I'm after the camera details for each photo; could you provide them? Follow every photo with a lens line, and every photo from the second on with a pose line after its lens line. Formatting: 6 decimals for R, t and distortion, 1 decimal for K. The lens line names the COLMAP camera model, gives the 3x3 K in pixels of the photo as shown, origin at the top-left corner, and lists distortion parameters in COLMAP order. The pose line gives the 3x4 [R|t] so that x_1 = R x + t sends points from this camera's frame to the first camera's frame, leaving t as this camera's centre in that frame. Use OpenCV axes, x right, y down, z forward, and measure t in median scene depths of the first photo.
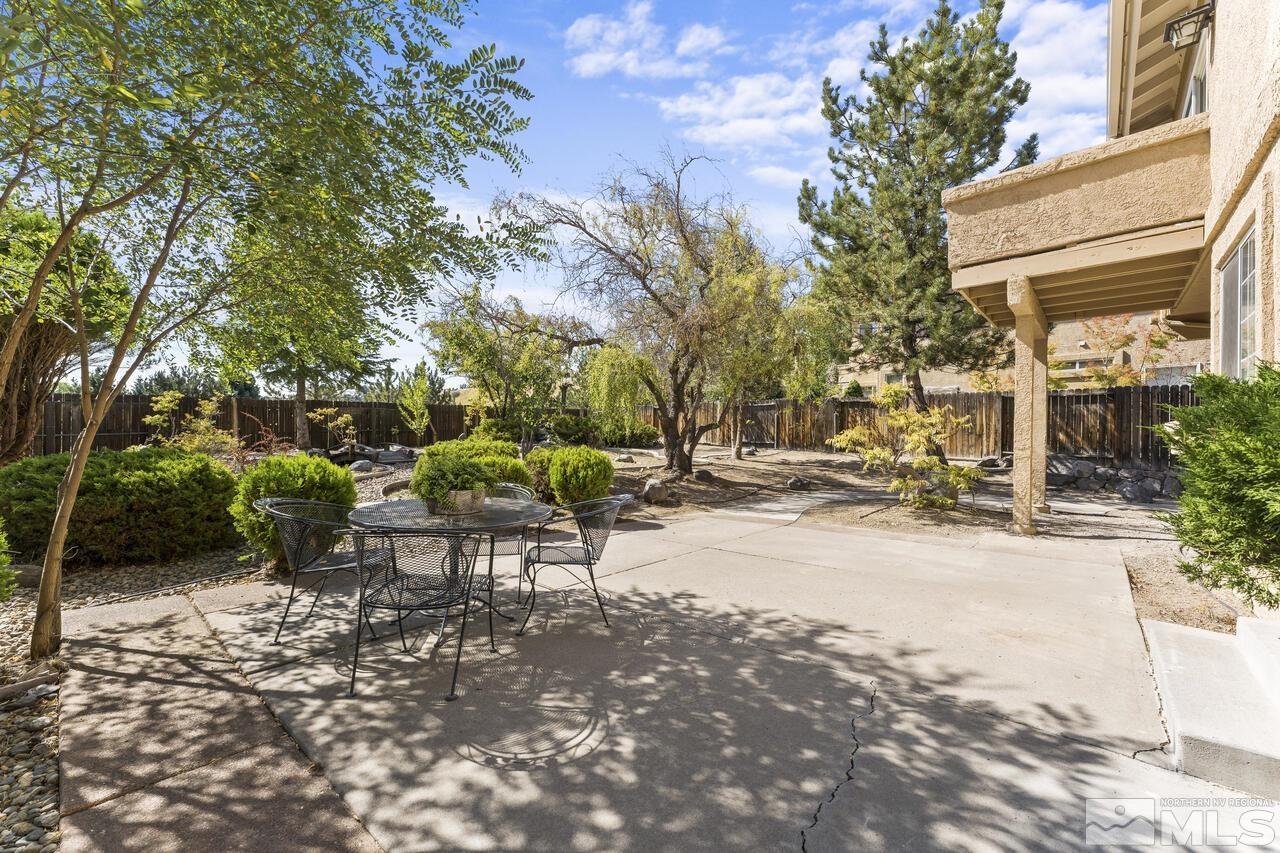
lens RADIAL K [[526.7, 0, 631.8], [0, 526.7, 423.0], [0, 0, 1]] dist [-0.000195, 0.000074]
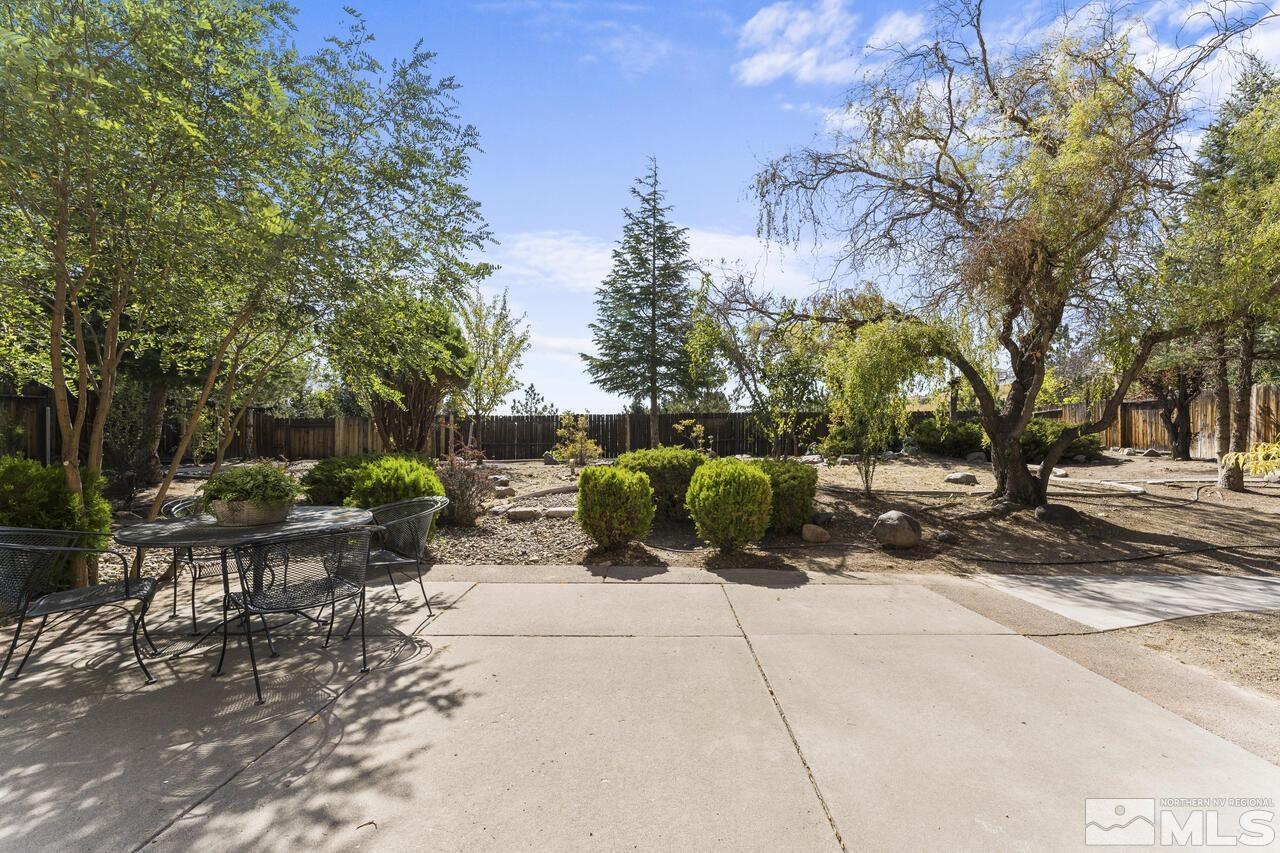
lens RADIAL K [[526.7, 0, 640.5], [0, 526.7, 428.9], [0, 0, 1]] dist [-0.000195, 0.000074]
pose [[0.673203, -0.021286, -0.739151, 0.827426], [0.016101, 0.999771, -0.014127, 0.024061], [0.739282, -0.002391, 0.673391, 0.869922]]
